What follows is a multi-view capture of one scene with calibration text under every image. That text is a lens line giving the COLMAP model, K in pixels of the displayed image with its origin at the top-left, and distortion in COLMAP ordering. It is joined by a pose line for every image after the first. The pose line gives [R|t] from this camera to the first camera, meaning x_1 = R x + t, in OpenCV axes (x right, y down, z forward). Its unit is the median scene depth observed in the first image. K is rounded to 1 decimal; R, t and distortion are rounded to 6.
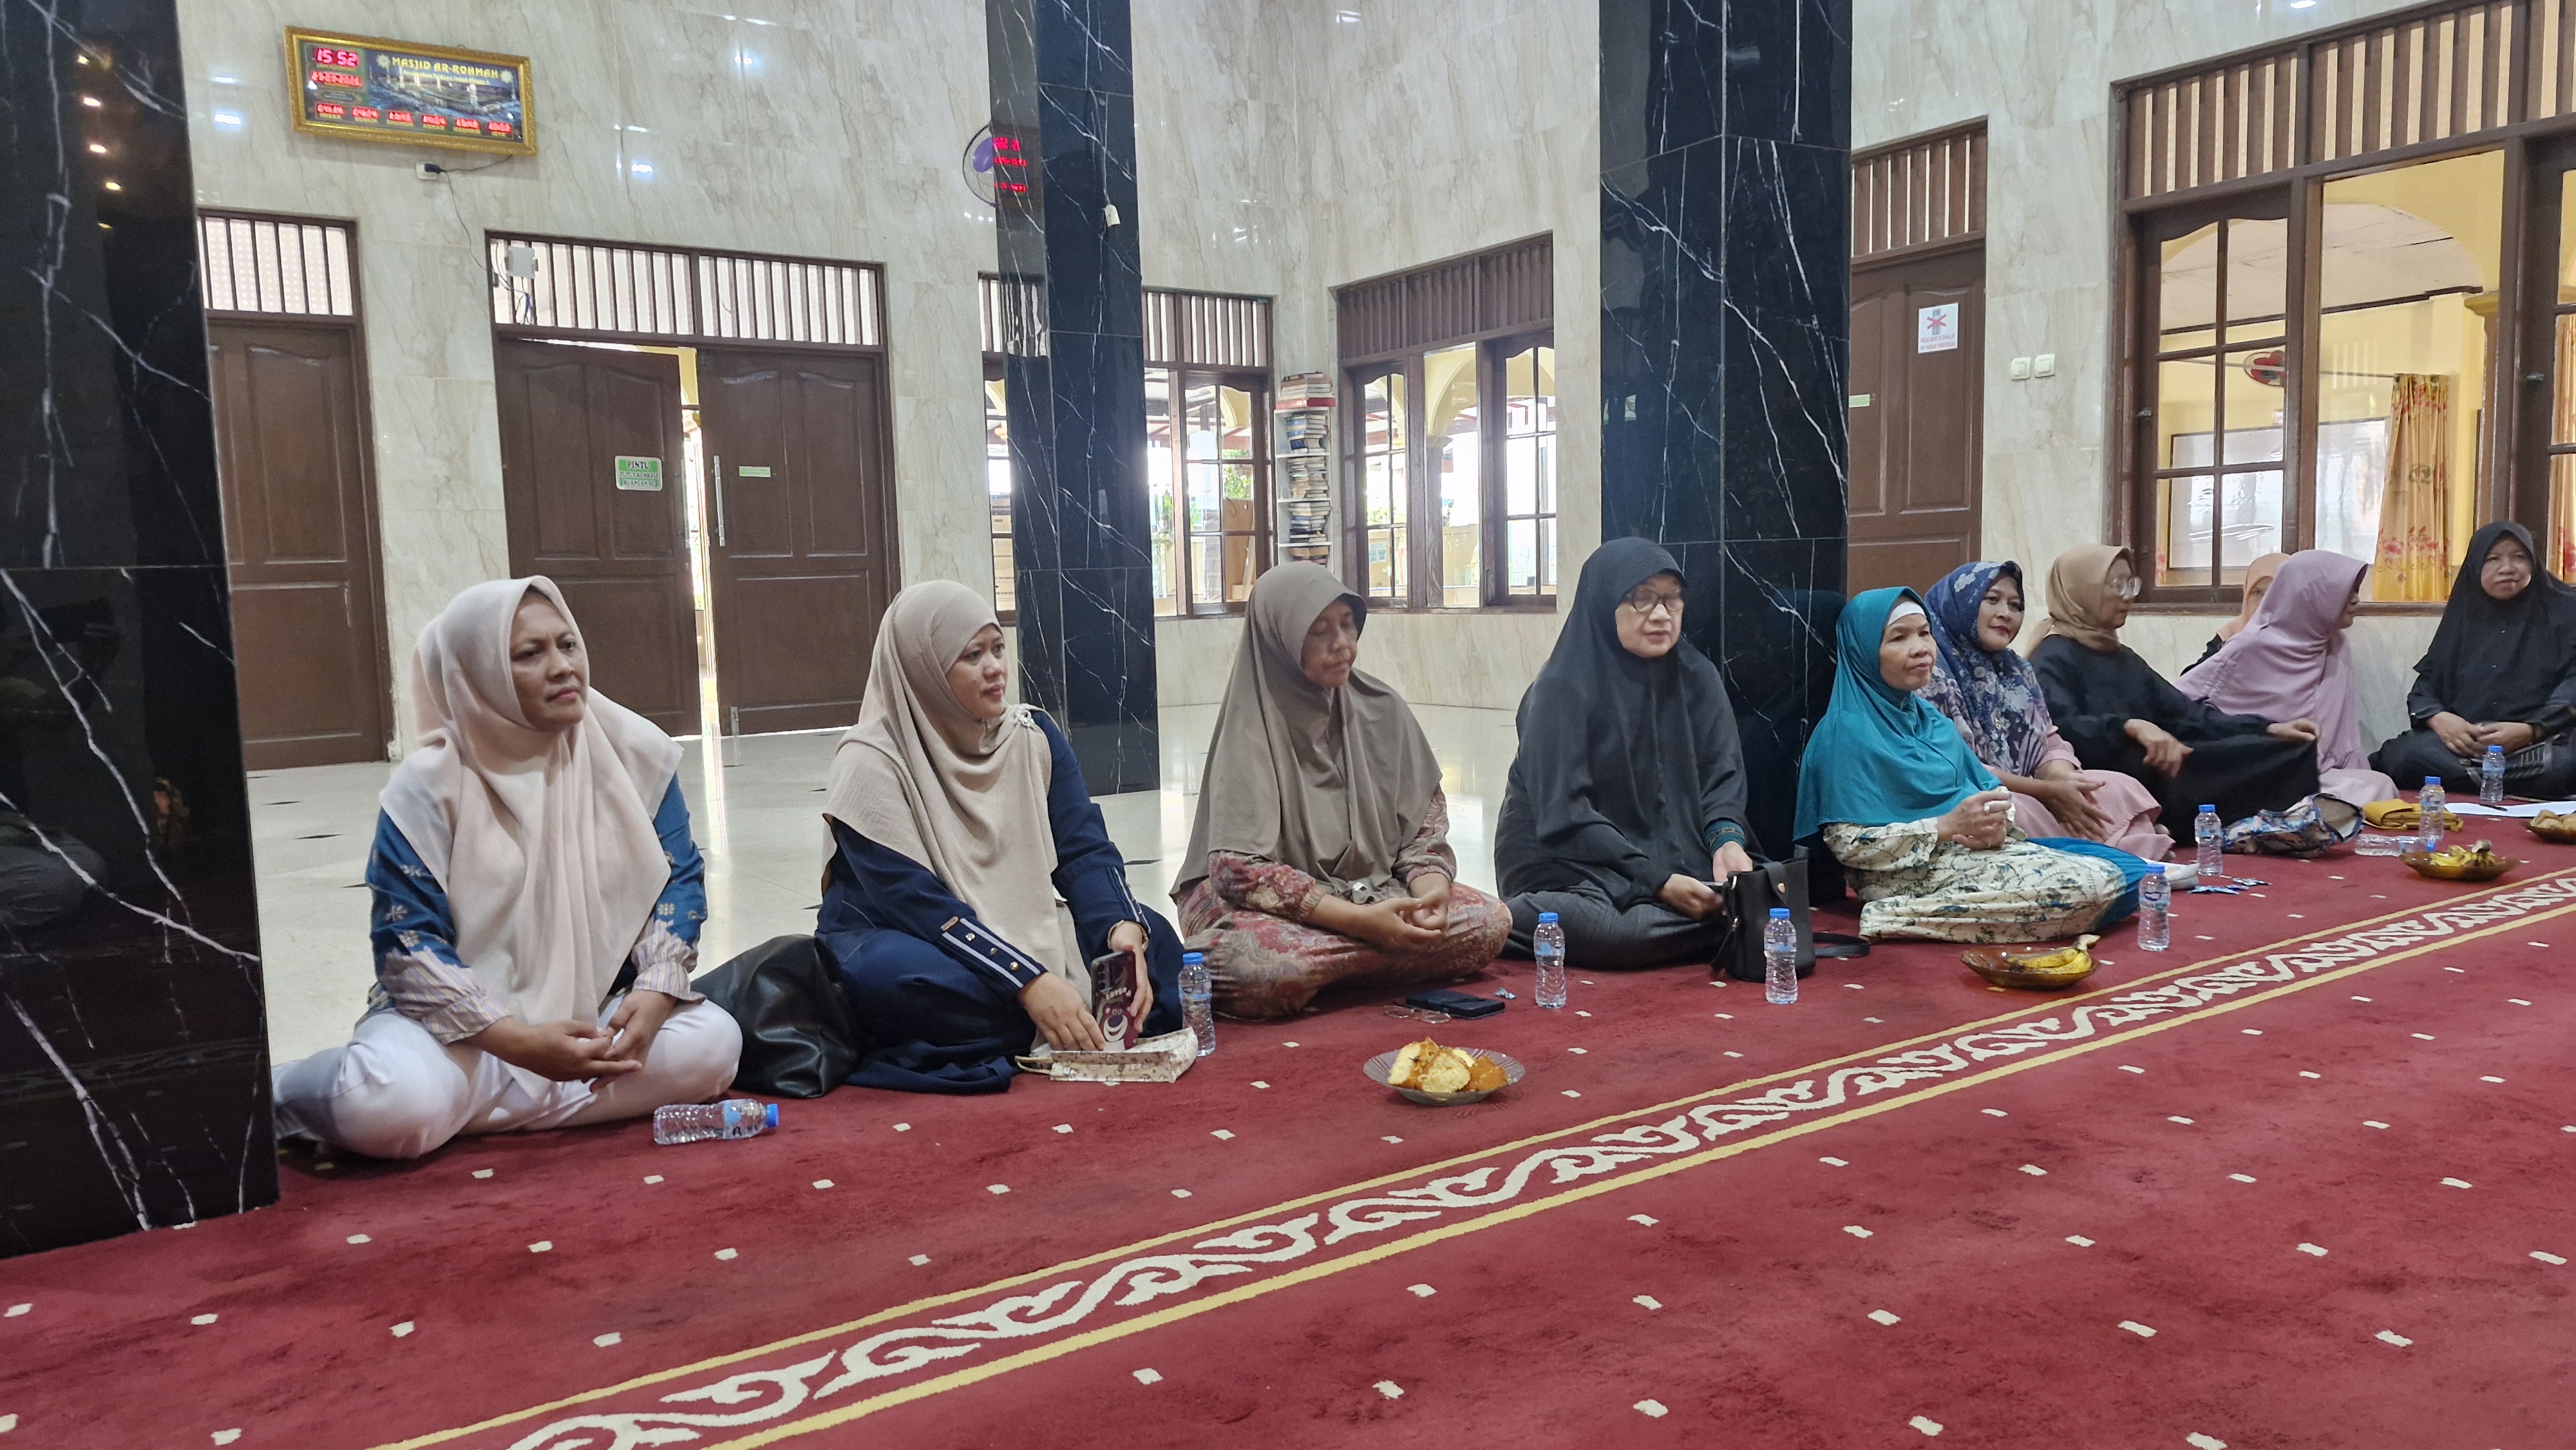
lens RADIAL K [[1779.8, 0, 1283.2], [0, 1779.8, 790.7], [0, 0, 1]] dist [0.076123, -0.142608]
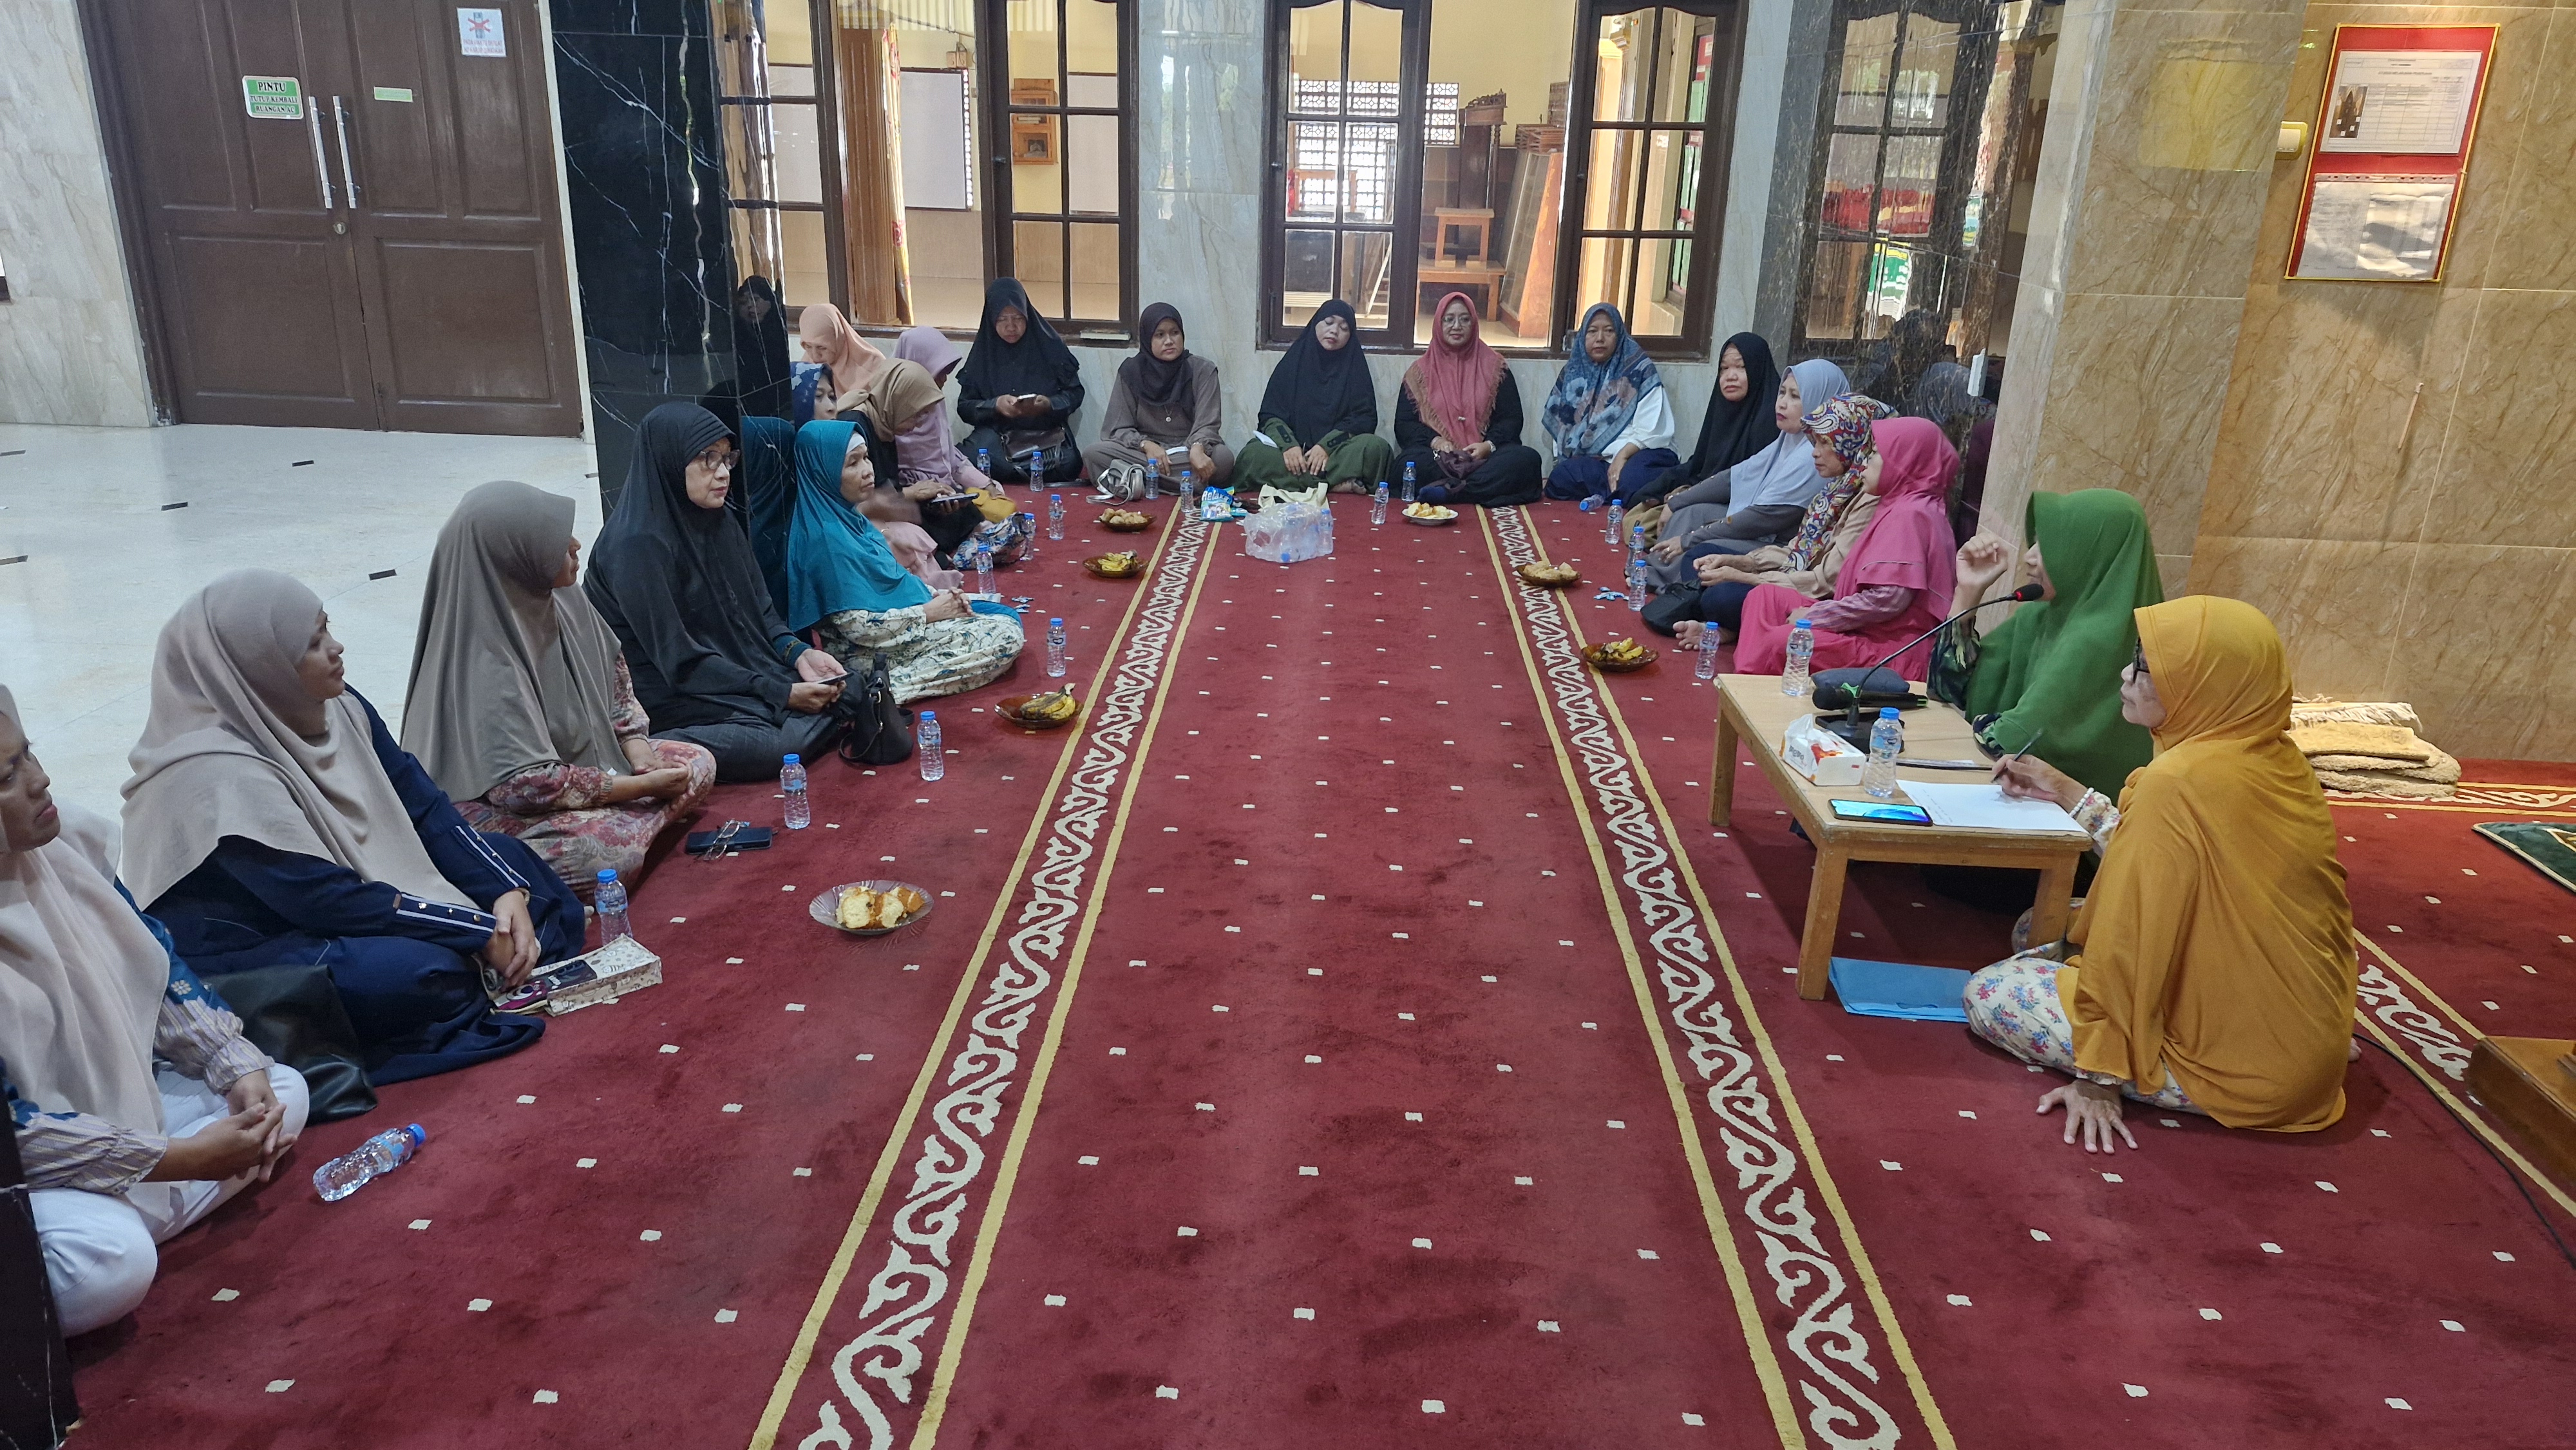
lens RADIAL K [[1779.8, 0, 1283.2], [0, 1779.8, 790.7], [0, 0, 1]] dist [0.076123, -0.142608]
pose [[0.588966, -0.247942, 0.769184, -0.796618], [0.053918, 0.961709, 0.268717, -0.290204], [-0.806357, -0.116792, 0.579782, -0.013041]]
